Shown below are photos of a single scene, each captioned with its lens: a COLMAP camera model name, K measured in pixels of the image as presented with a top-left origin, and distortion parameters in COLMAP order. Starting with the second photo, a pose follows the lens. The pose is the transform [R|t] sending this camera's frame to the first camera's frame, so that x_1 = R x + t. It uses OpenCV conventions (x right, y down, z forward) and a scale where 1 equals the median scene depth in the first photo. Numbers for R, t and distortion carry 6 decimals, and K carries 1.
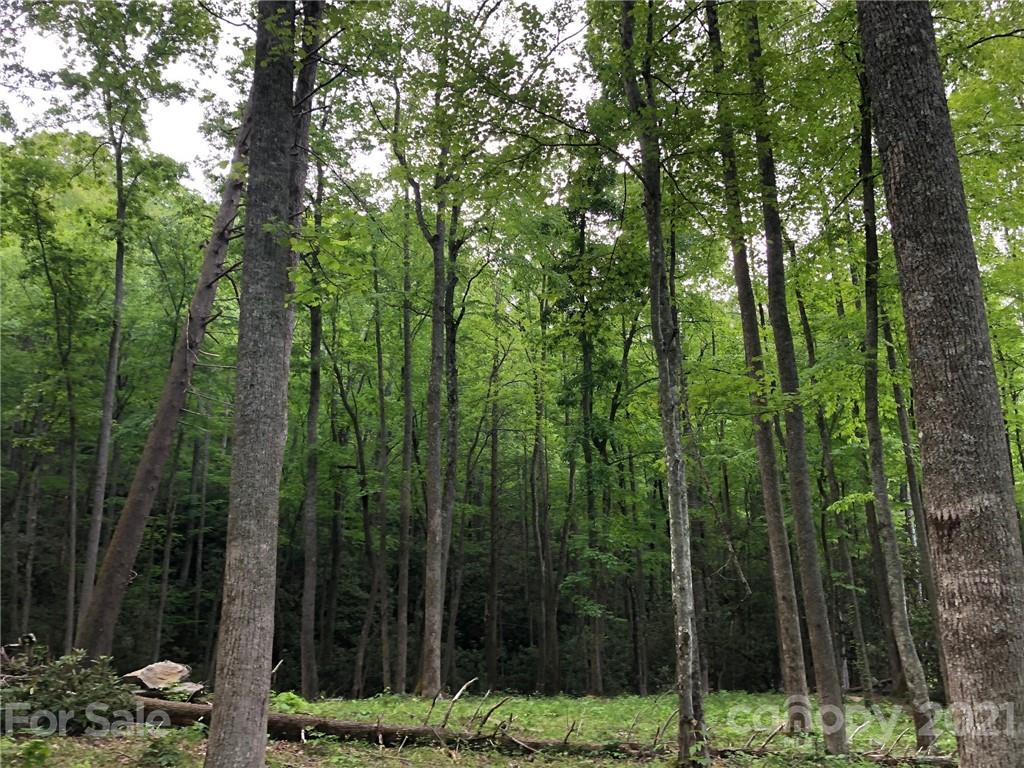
lens RADIAL K [[838.0, 0, 529.7], [0, 838.0, 388.8], [0, 0, 1]] dist [0.047576, -0.042681]
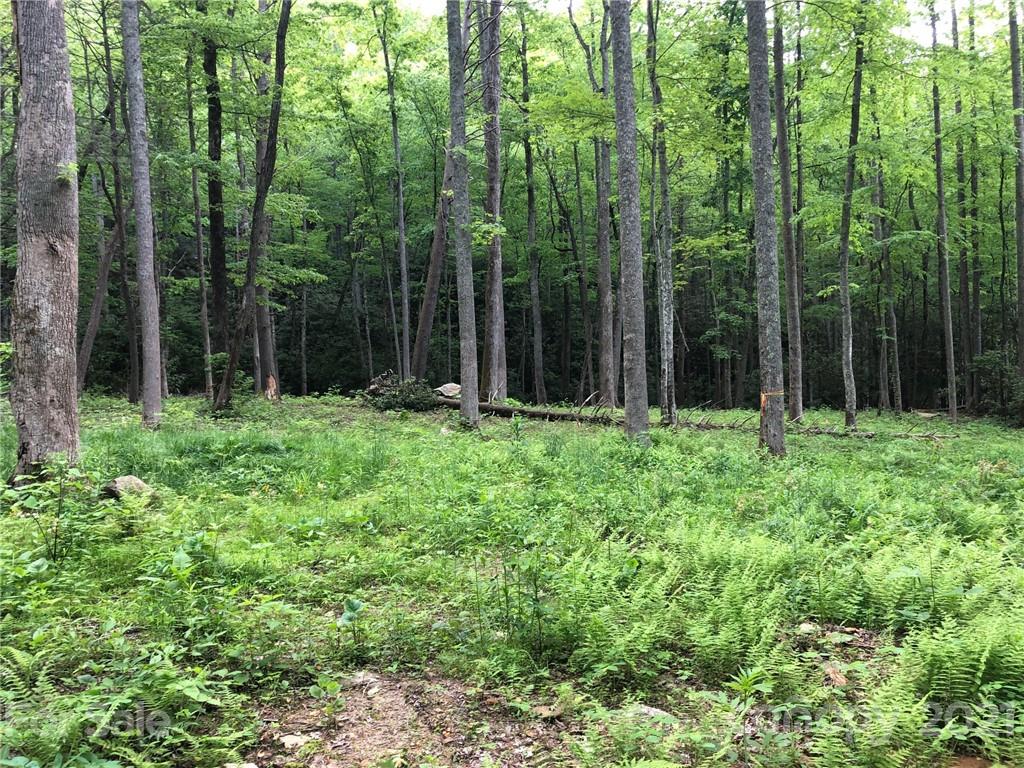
lens RADIAL K [[838.0, 0, 518.4], [0, 838.0, 378.2], [0, 0, 1]] dist [0.047576, -0.042681]
pose [[0.948760, 0.000029, -0.315998, 0.218939], [0.090840, 0.957765, 0.272827, -0.135217], [0.302660, -0.287553, 0.908686, -0.472523]]
